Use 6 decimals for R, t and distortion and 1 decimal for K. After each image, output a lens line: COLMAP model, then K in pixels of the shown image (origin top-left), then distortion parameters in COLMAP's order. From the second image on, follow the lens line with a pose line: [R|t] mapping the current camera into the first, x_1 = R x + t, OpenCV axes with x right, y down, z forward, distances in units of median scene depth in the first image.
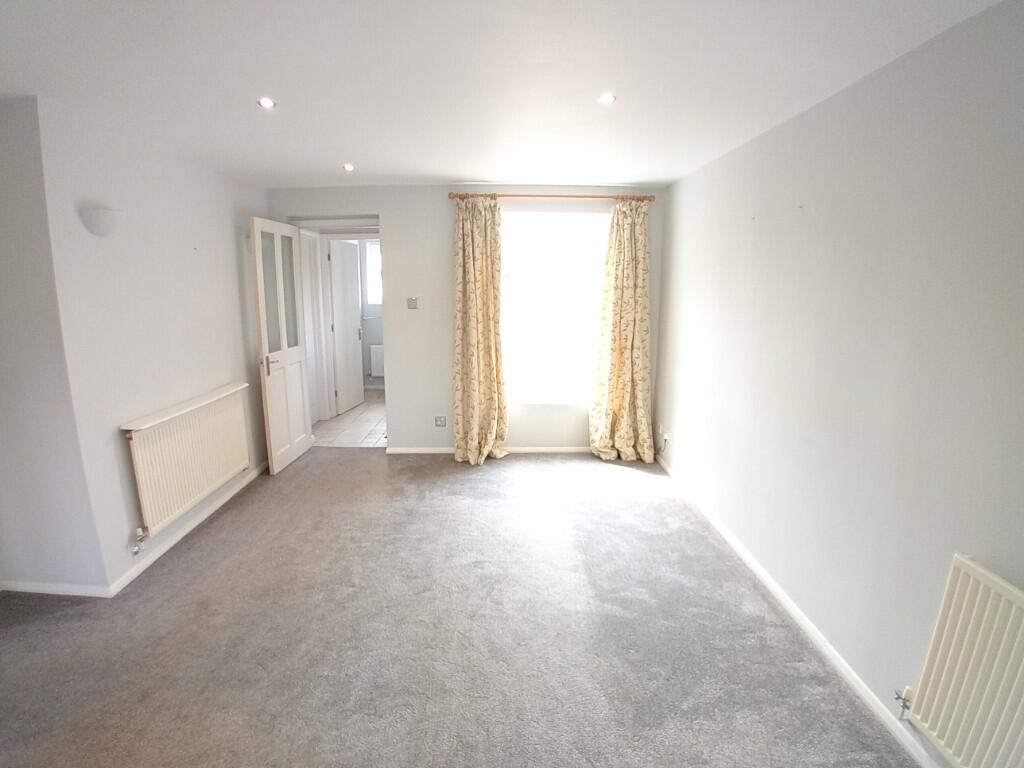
lens RADIAL K [[516.7, 0, 500.2], [0, 516.7, 390.6], [0, 0, 1]] dist [-0.142268, 0.034759]
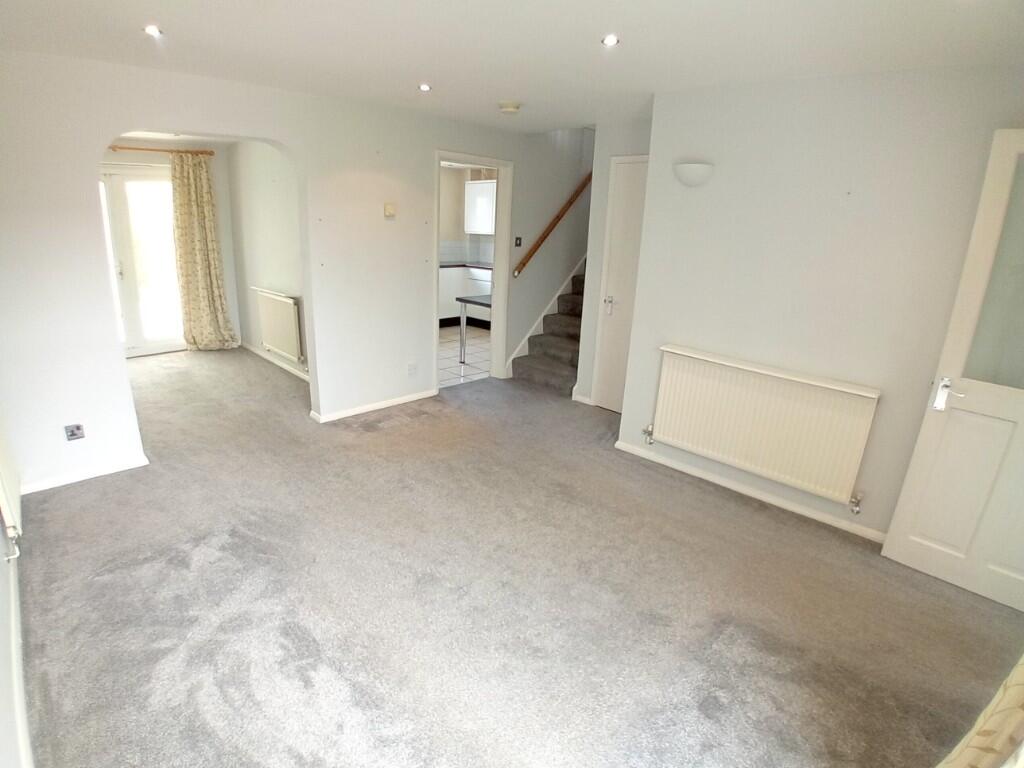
lens RADIAL K [[516.7, 0, 500.2], [0, 516.7, 390.6], [0, 0, 1]] dist [-0.142268, 0.034759]
pose [[-0.713613, 0.190700, -0.674085, 0.254905], [-0.171447, 0.885432, 0.431991, -0.187672], [0.679237, 0.423844, -0.599161, 0.924196]]
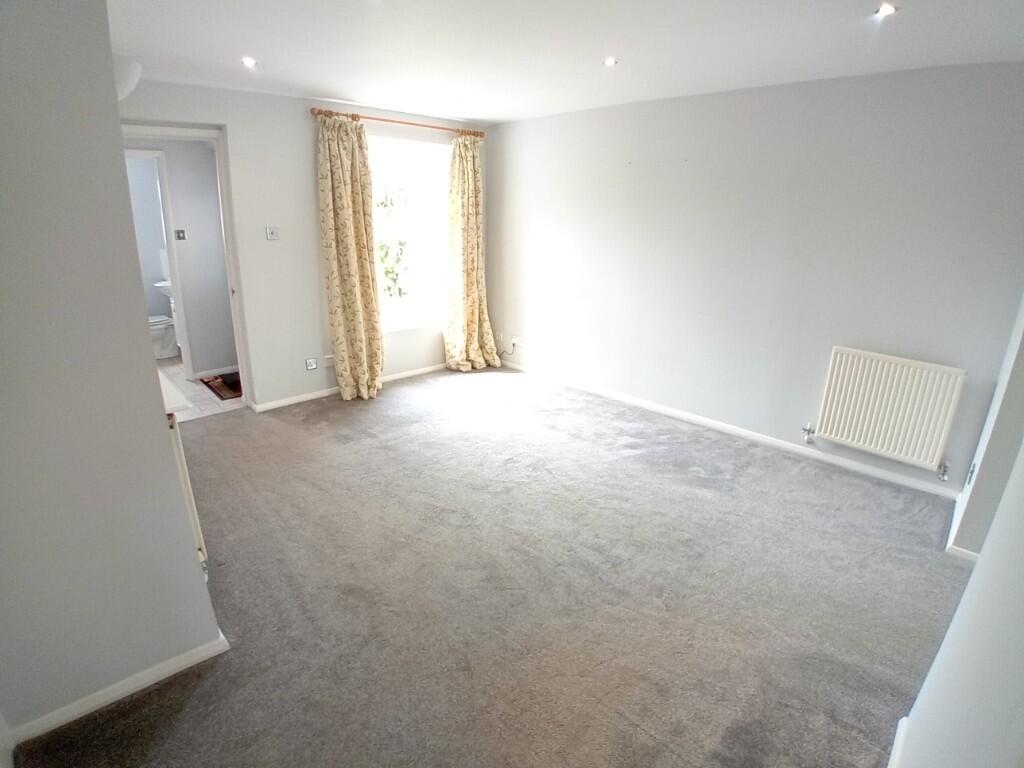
lens RADIAL K [[516.7, 0, 500.2], [0, 516.7, 390.6], [0, 0, 1]] dist [-0.142268, 0.034759]
pose [[0.732370, -0.203278, 0.649855, -0.508277], [0.124033, 0.978257, 0.166222, -0.001803], [-0.669515, -0.041132, 0.741659, 0.115387]]
